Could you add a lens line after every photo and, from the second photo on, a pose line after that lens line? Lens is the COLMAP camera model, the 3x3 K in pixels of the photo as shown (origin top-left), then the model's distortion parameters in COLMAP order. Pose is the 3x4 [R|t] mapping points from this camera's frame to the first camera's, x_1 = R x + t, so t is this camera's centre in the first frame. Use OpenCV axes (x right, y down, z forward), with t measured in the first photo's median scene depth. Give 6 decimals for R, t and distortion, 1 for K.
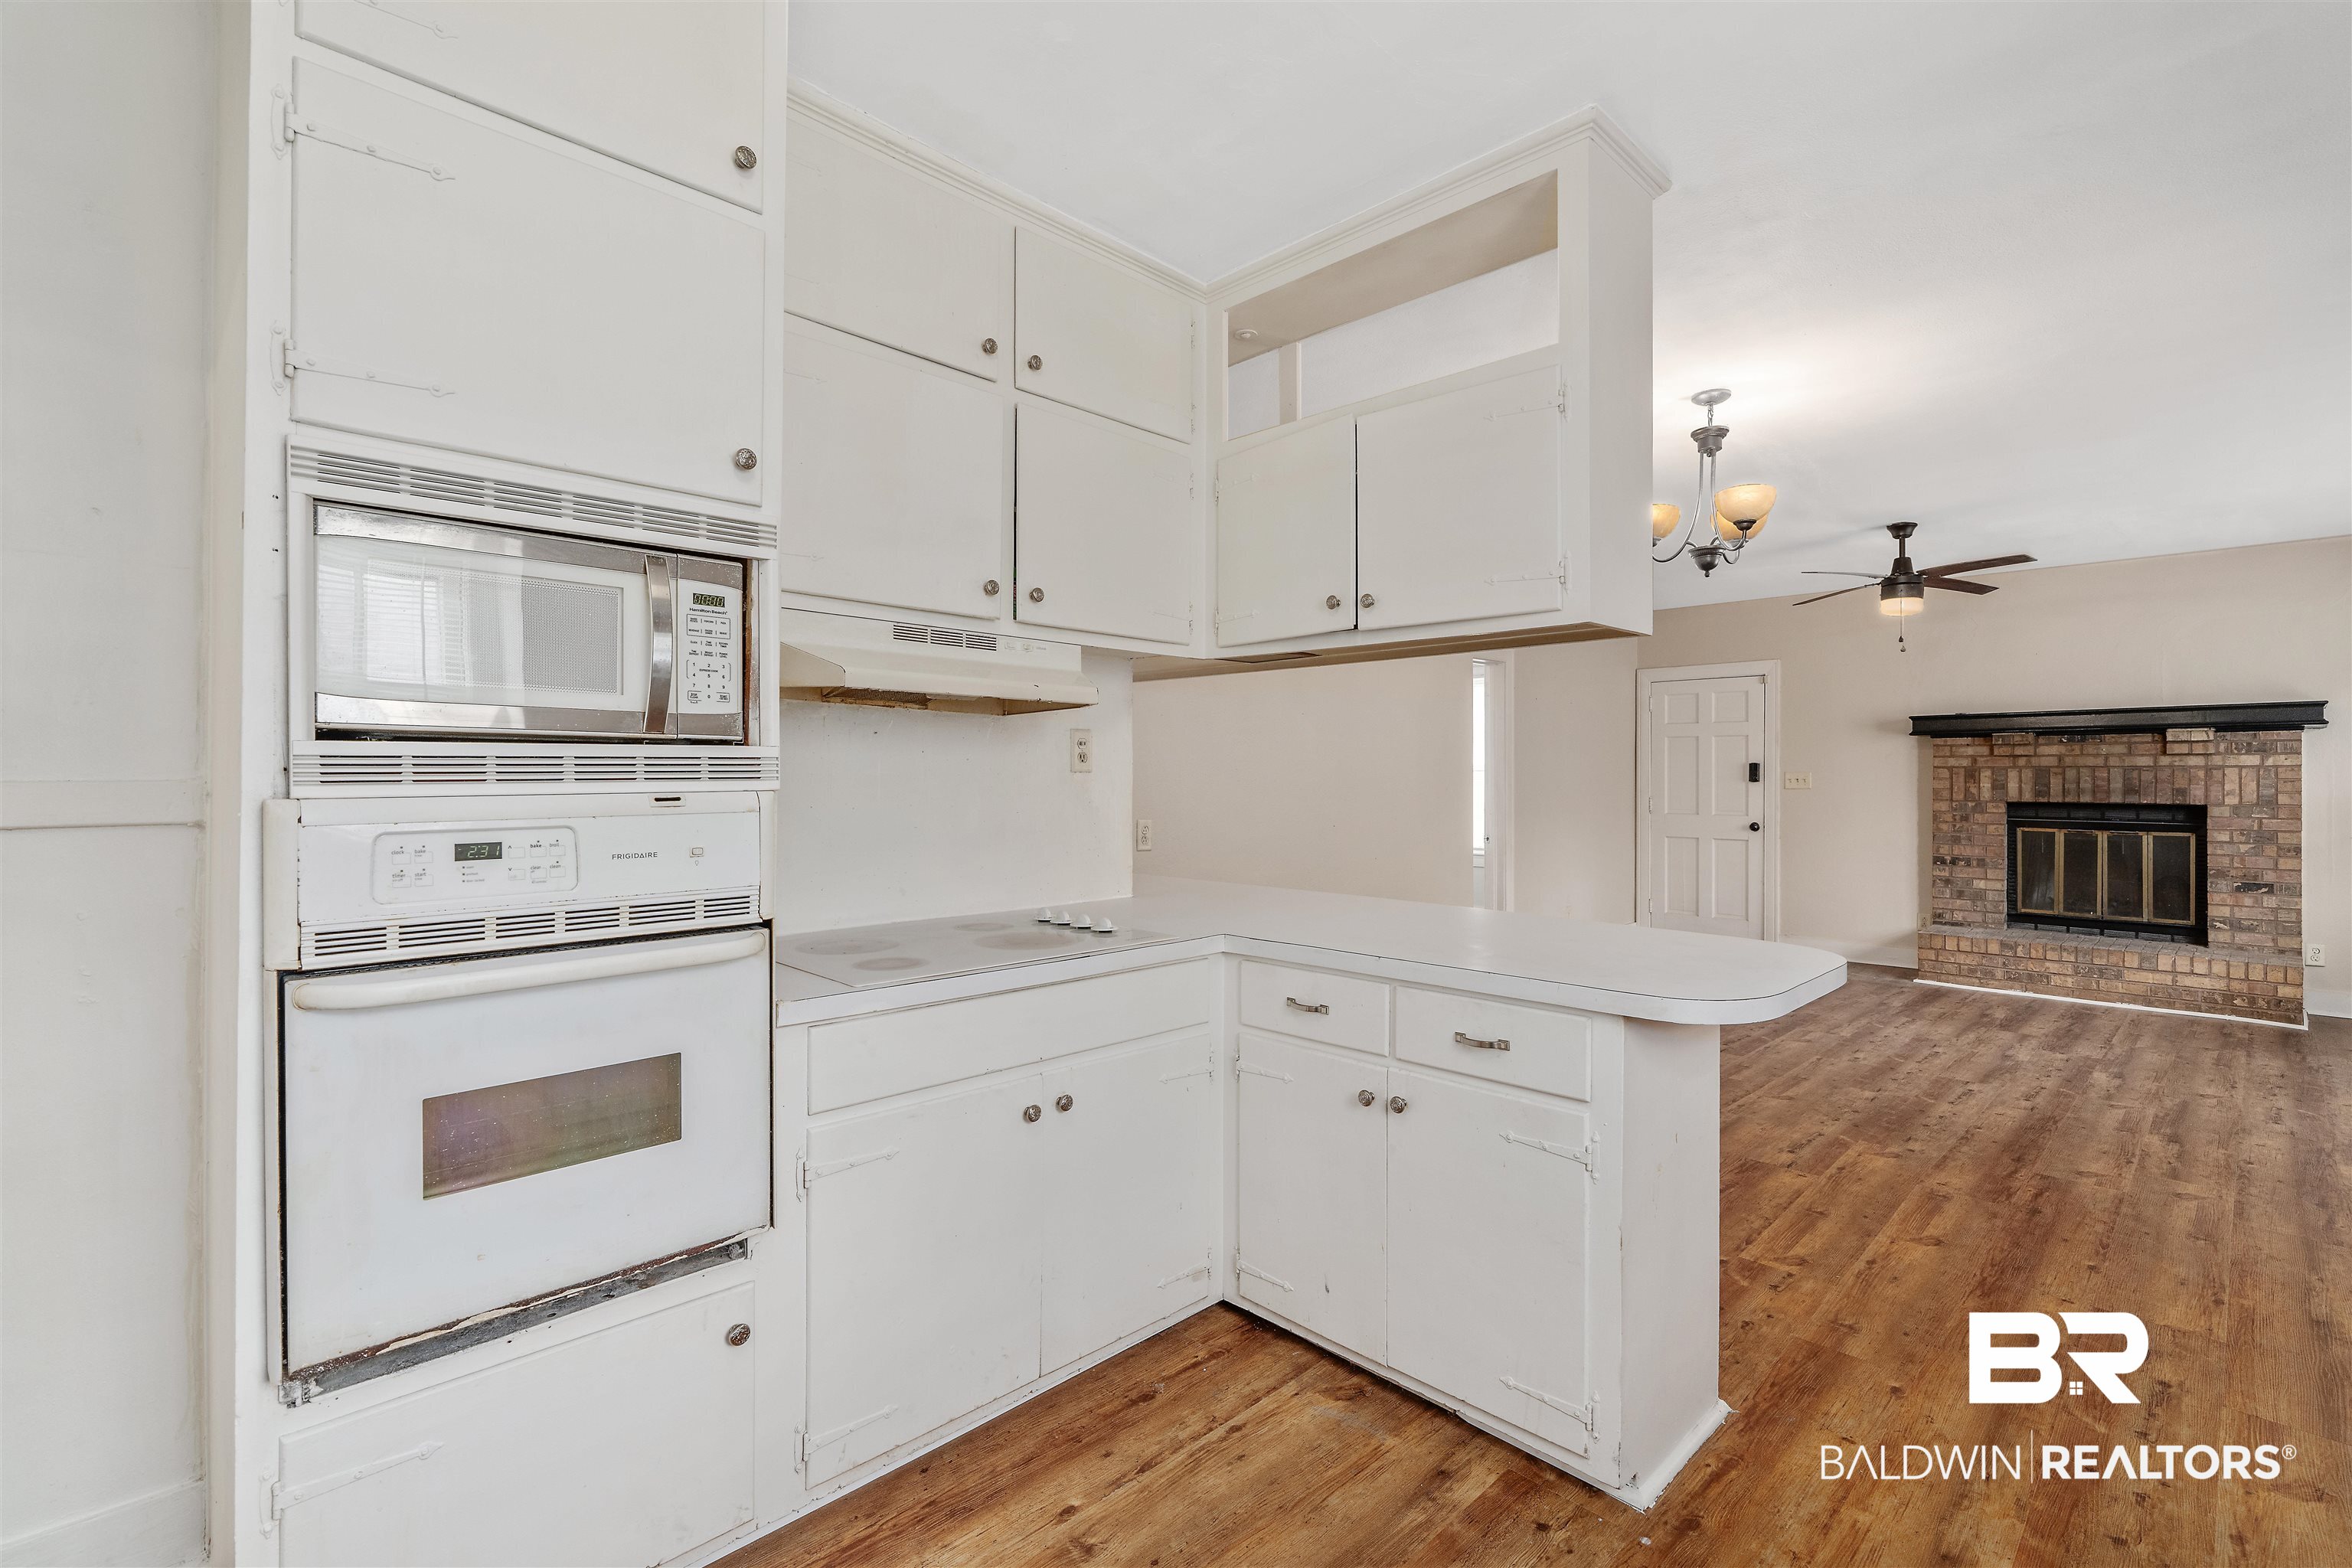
lens RADIAL K [[1064.6, 0, 1182.3], [0, 1064.6, 776.7], [0, 0, 1]] dist [-0.007677, 0.005483]
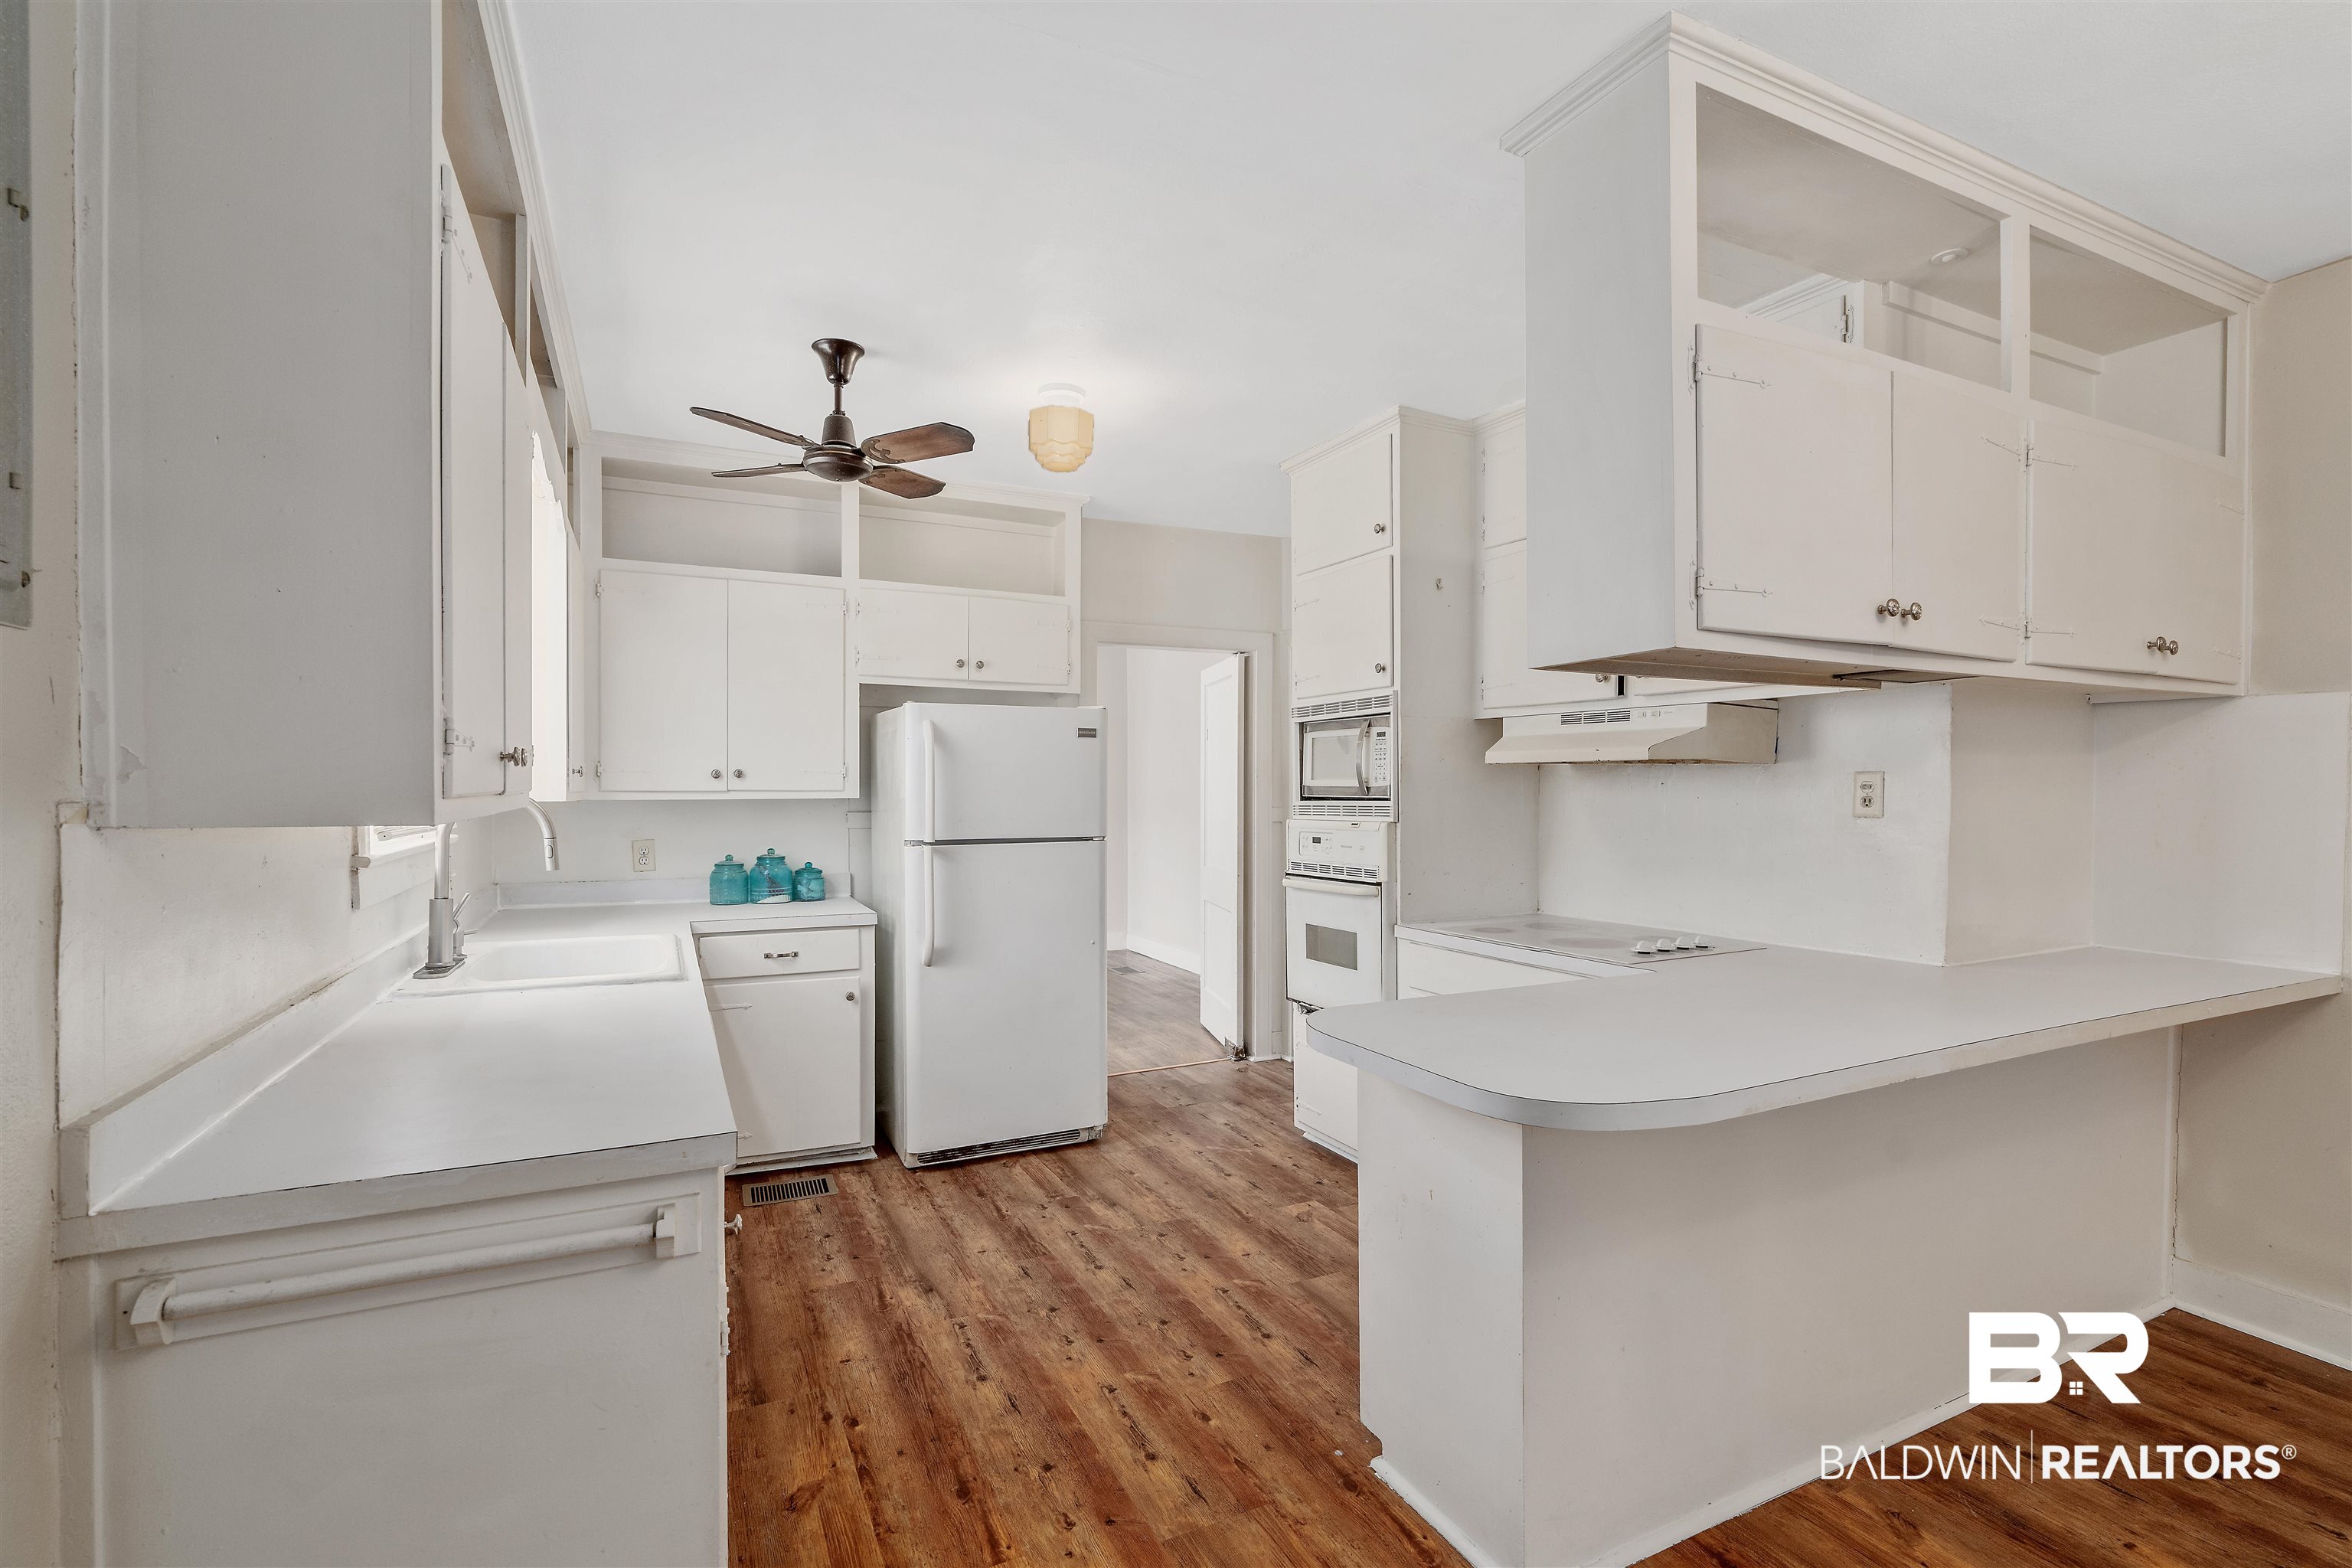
lens RADIAL K [[1064.6, 0, 1175.1], [0, 1064.6, 799.2], [0, 0, 1]] dist [-0.007677, 0.005483]
pose [[-0.319837, 0.005517, -0.947456, 0.509156], [-0.000897, 0.999981, 0.006126, -0.013031], [0.947472, 0.002809, -0.319826, 0.372654]]
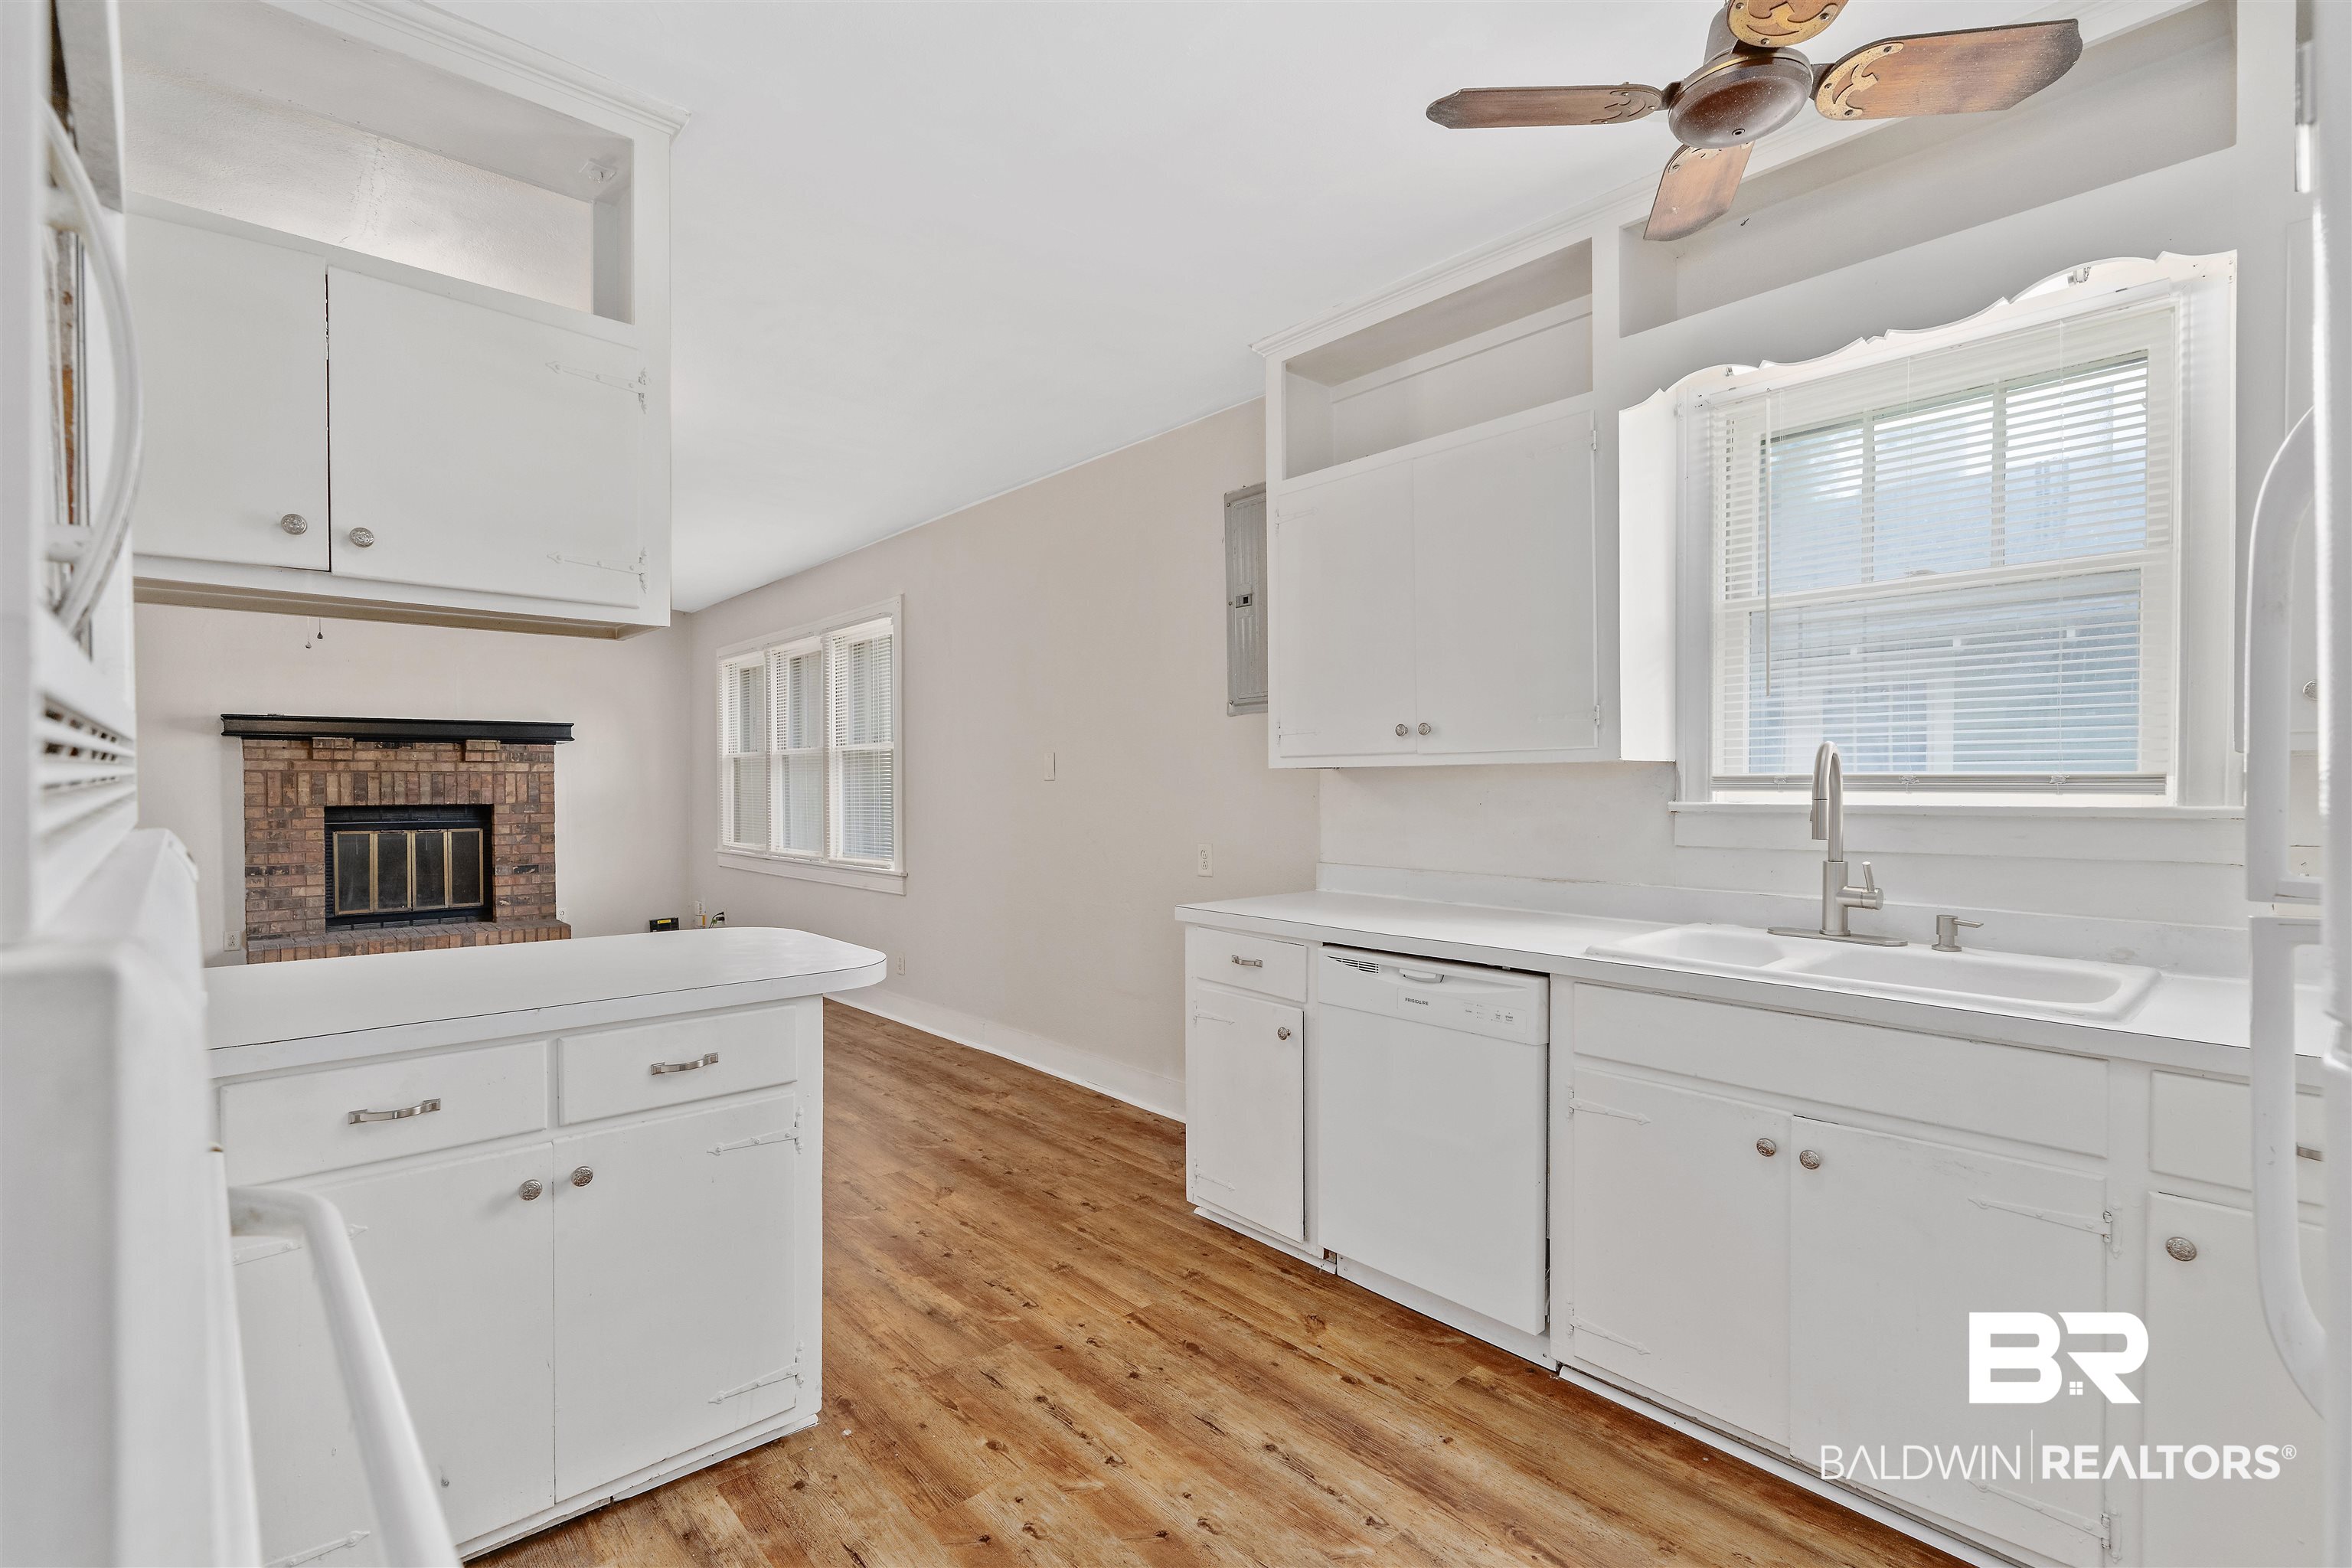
lens RADIAL K [[1064.6, 0, 1173.6], [0, 1064.6, 799.0], [0, 0, 1]] dist [-0.007677, 0.005483]
pose [[0.046284, -0.019516, 0.998738, -0.218010], [0.002085, 0.999809, 0.019440, -0.001171], [-0.998926, 0.001183, 0.046315, 0.179442]]
